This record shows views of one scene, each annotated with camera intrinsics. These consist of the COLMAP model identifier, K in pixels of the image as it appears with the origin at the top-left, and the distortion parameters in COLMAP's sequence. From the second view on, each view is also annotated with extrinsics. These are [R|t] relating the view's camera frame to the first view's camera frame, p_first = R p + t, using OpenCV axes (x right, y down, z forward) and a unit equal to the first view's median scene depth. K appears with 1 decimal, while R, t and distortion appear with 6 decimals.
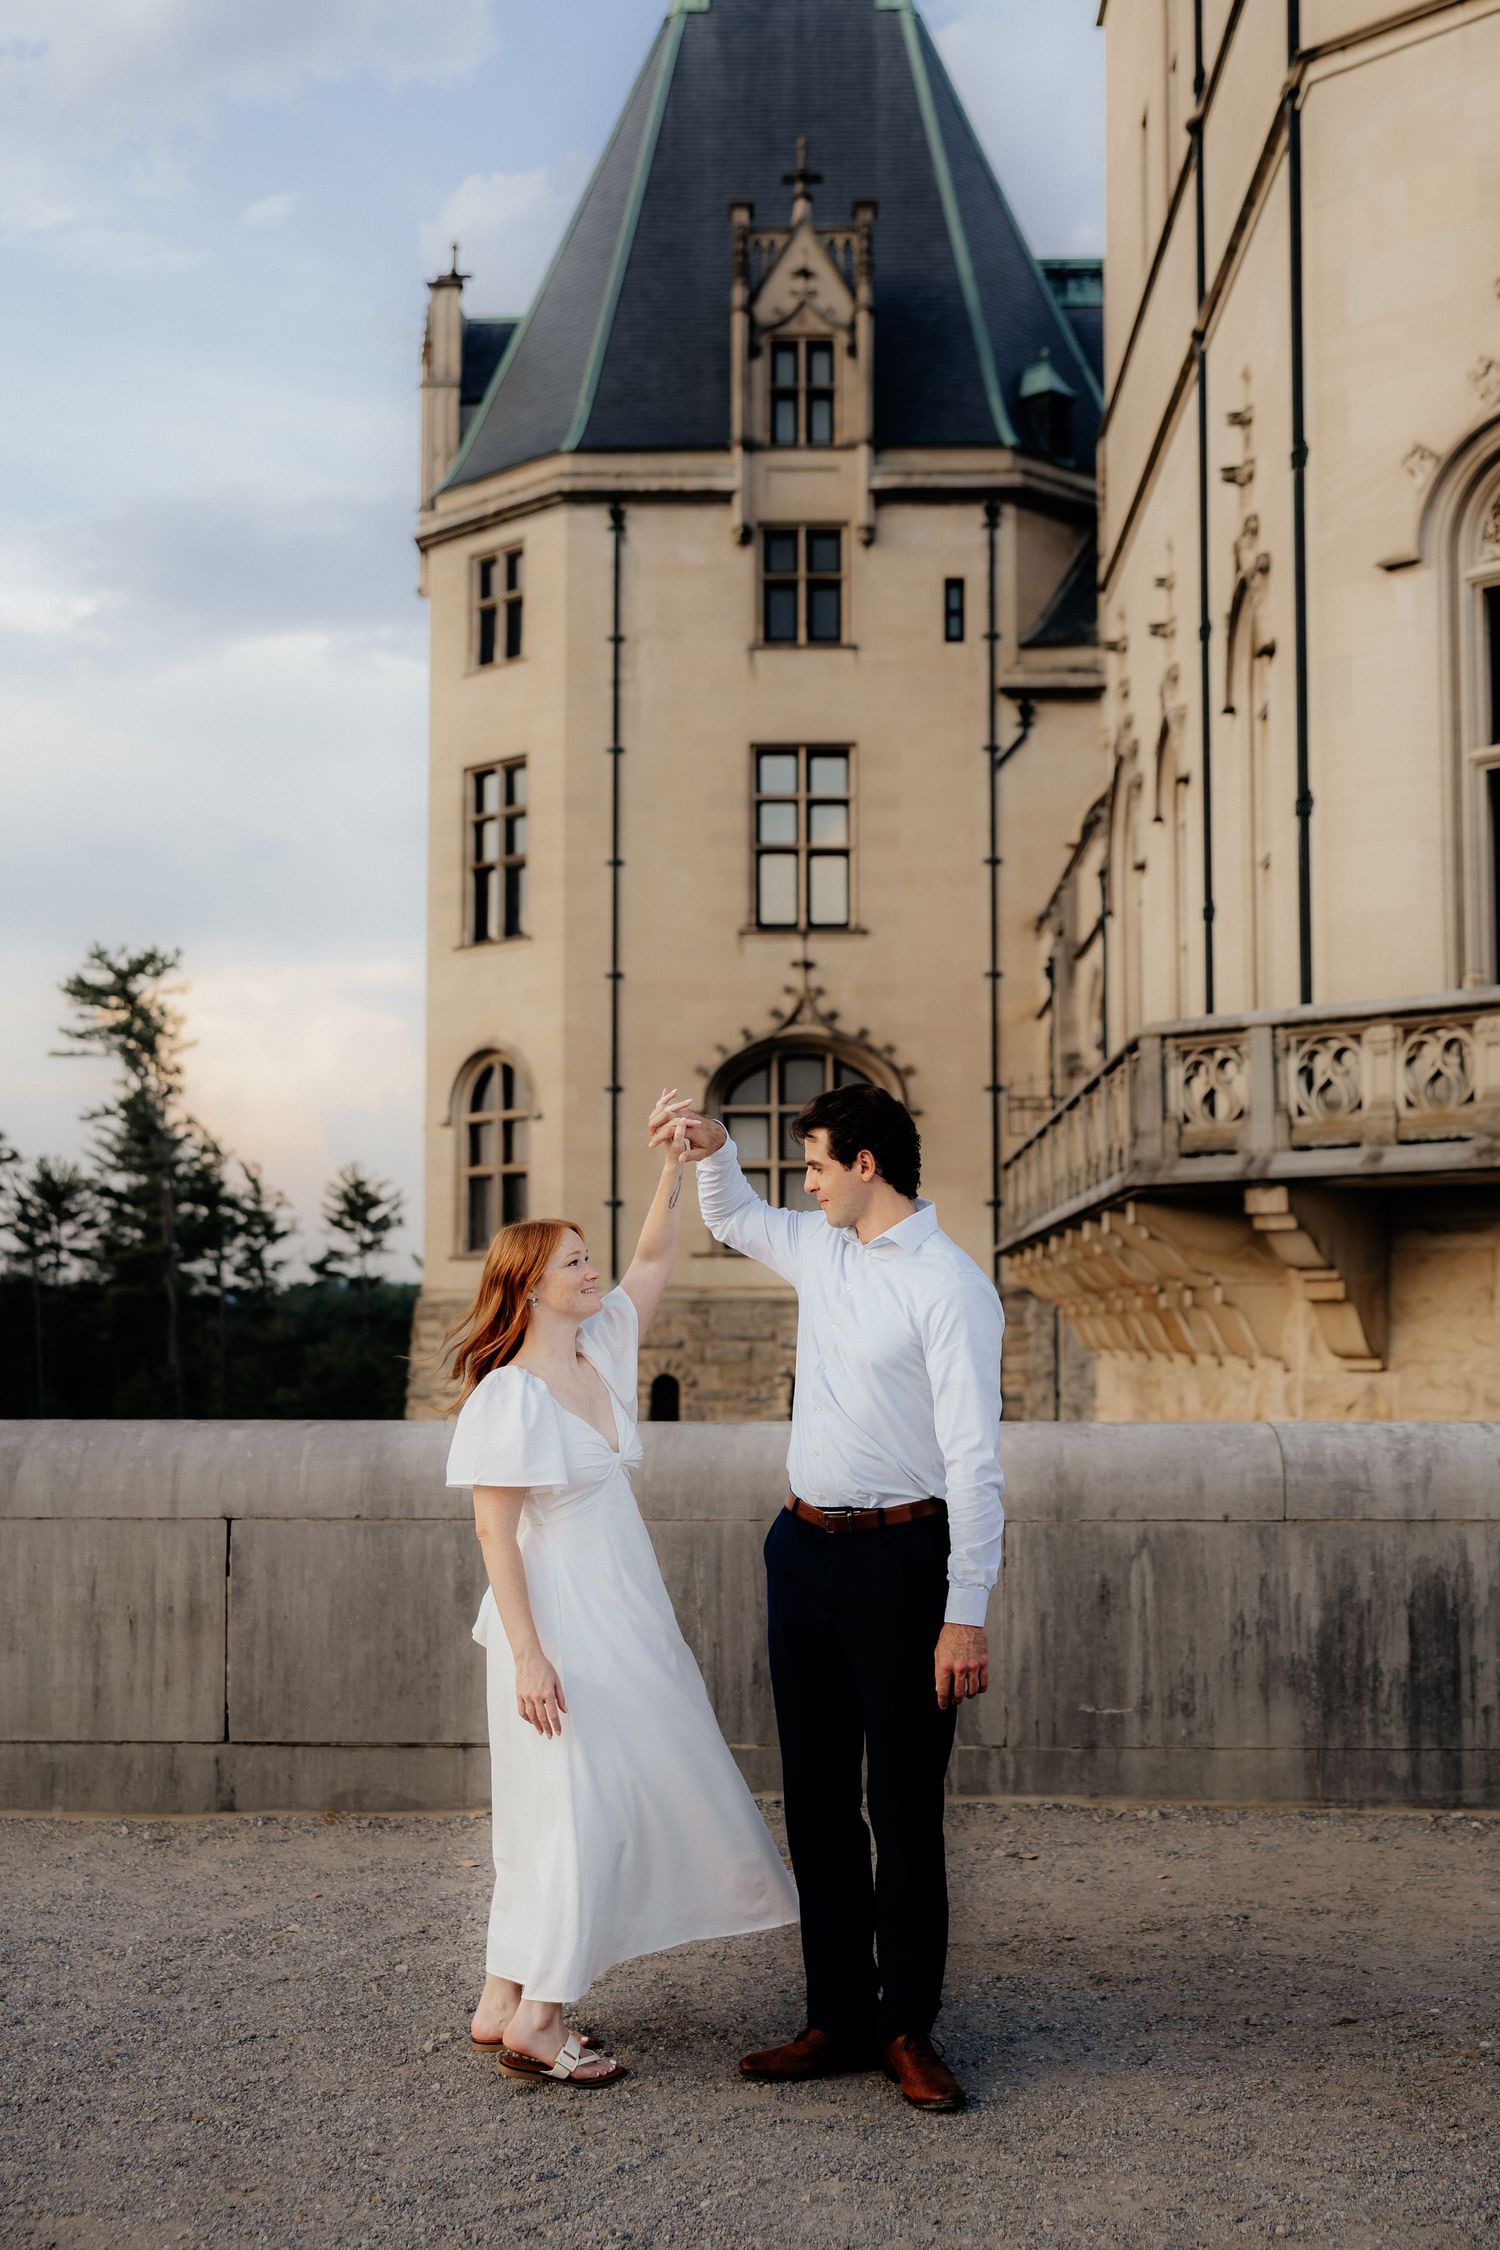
lens RADIAL K [[2850.3, 0, 750.0], [0, 2850.3, 1125.0], [0, 0, 1]] dist [0.026446, 0.030337]
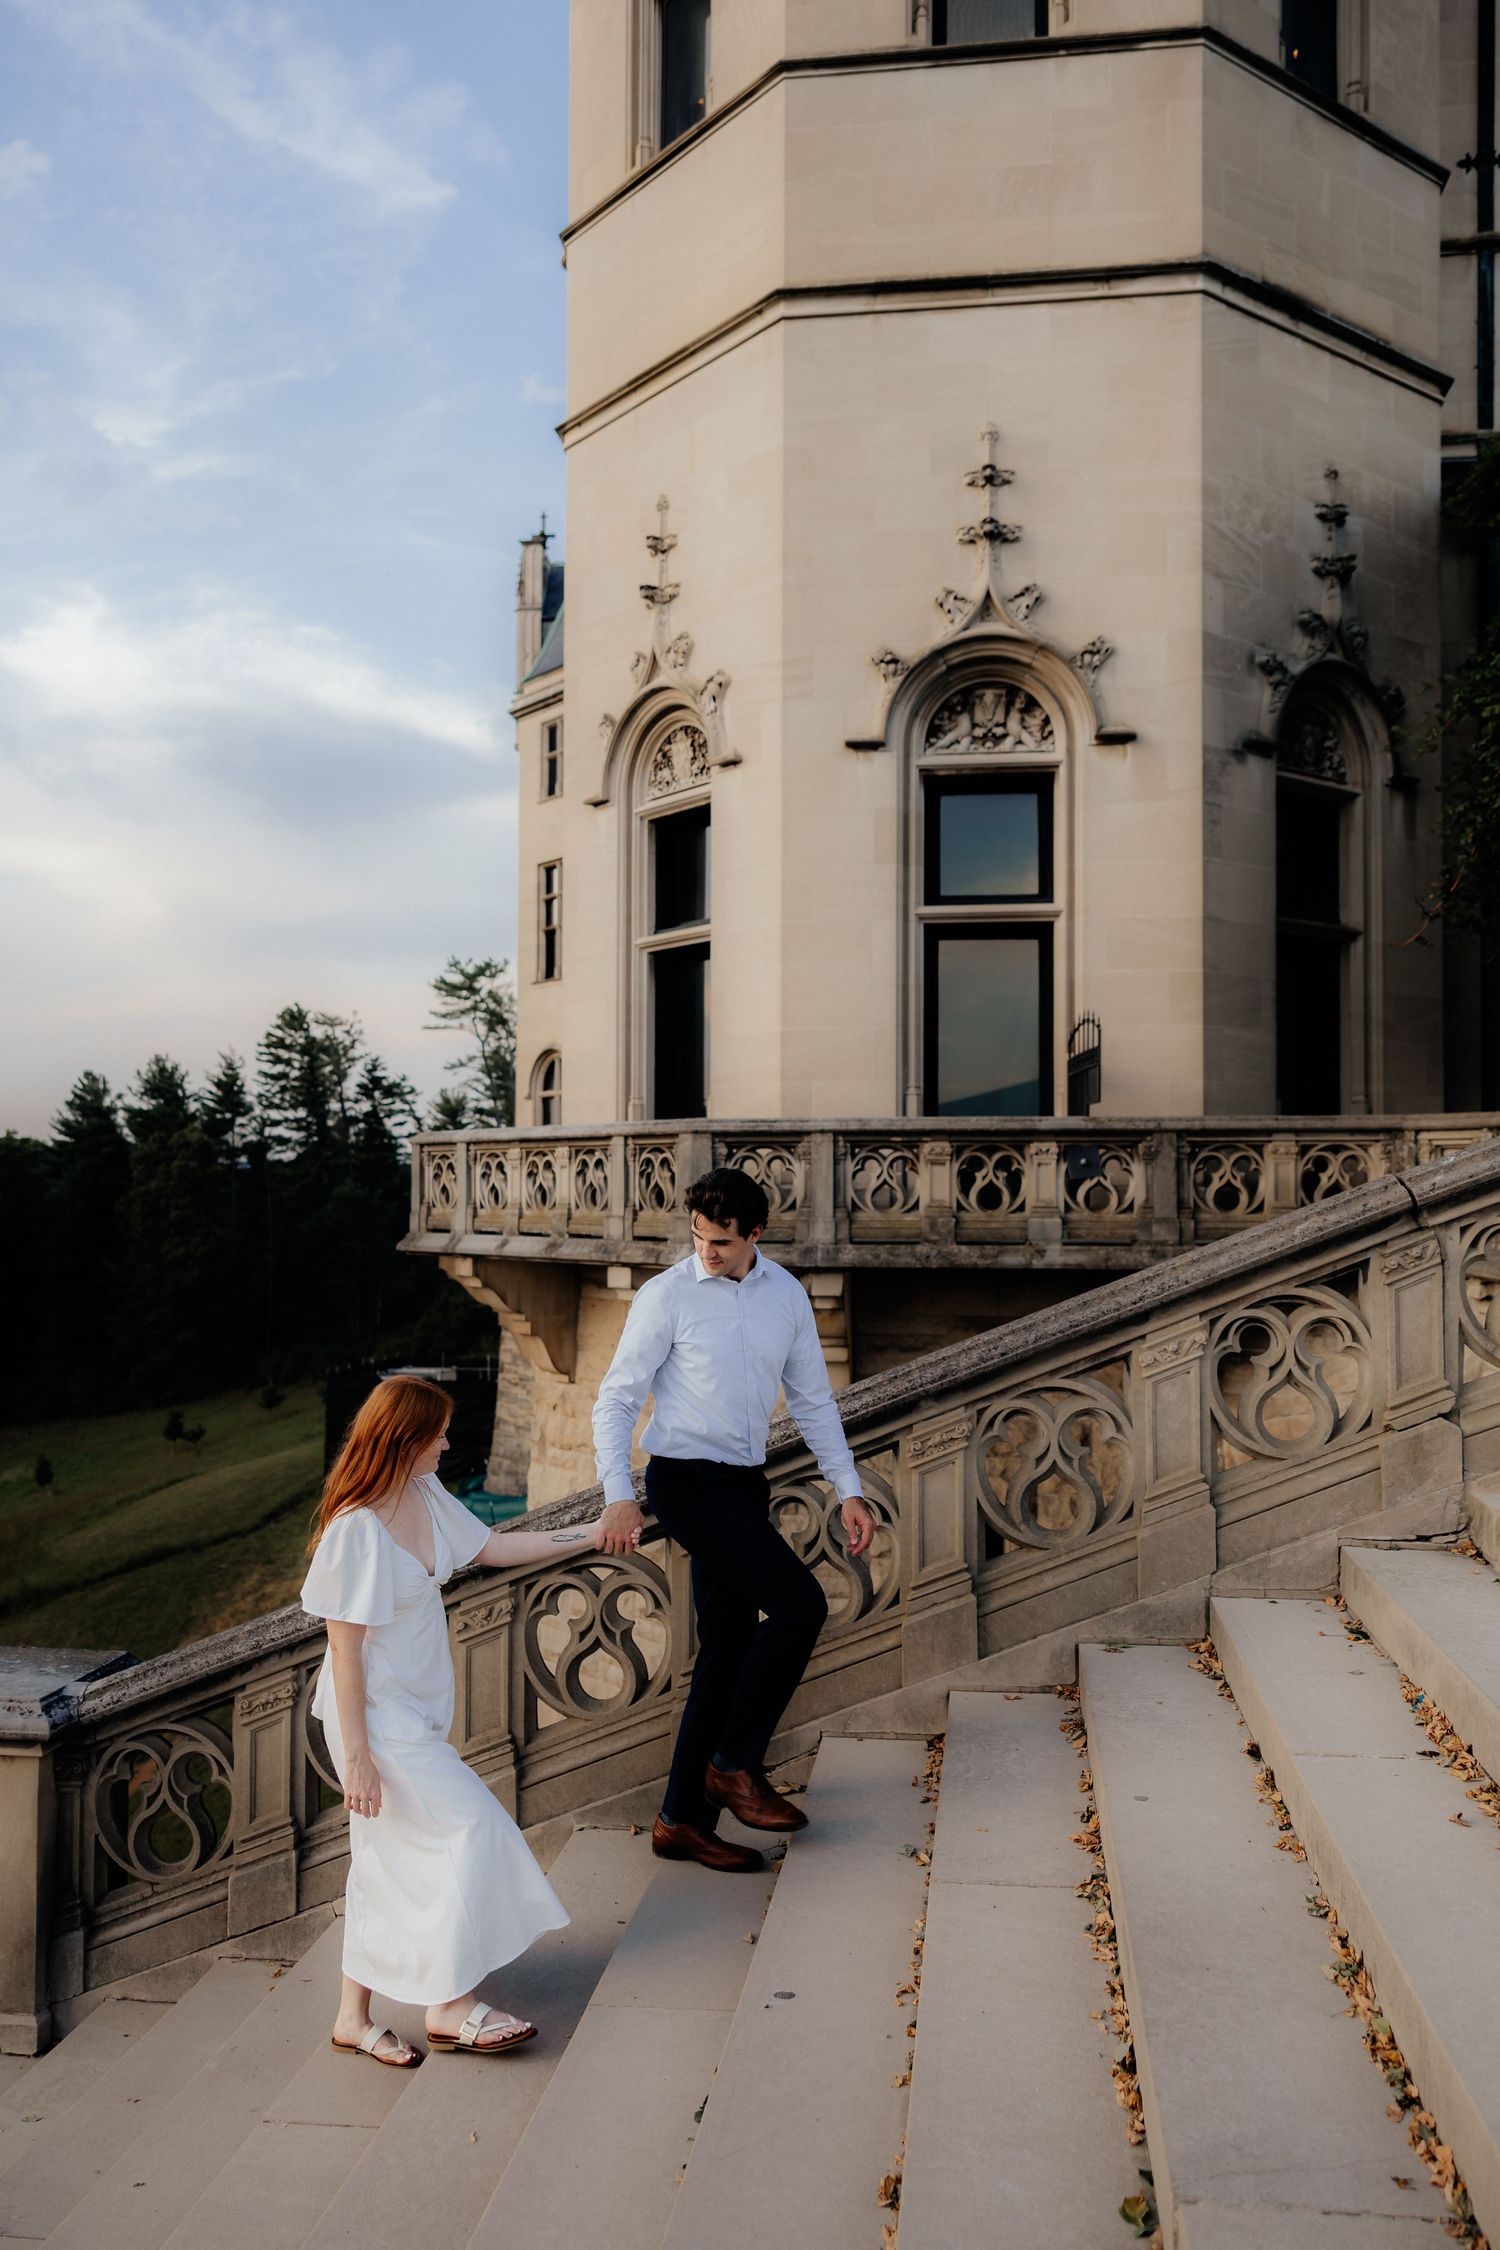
lens RADIAL K [[1829.5, 0, 735.7], [0, 1829.5, 1156.4], [0, 0, 1]] dist [-0.006572, -0.000597]
pose [[0.994445, 0.004910, -0.105145, 0.104421], [0.000539, 0.998661, 0.051735, -0.018932], [0.105259, -0.051504, 0.993110, 0.031543]]
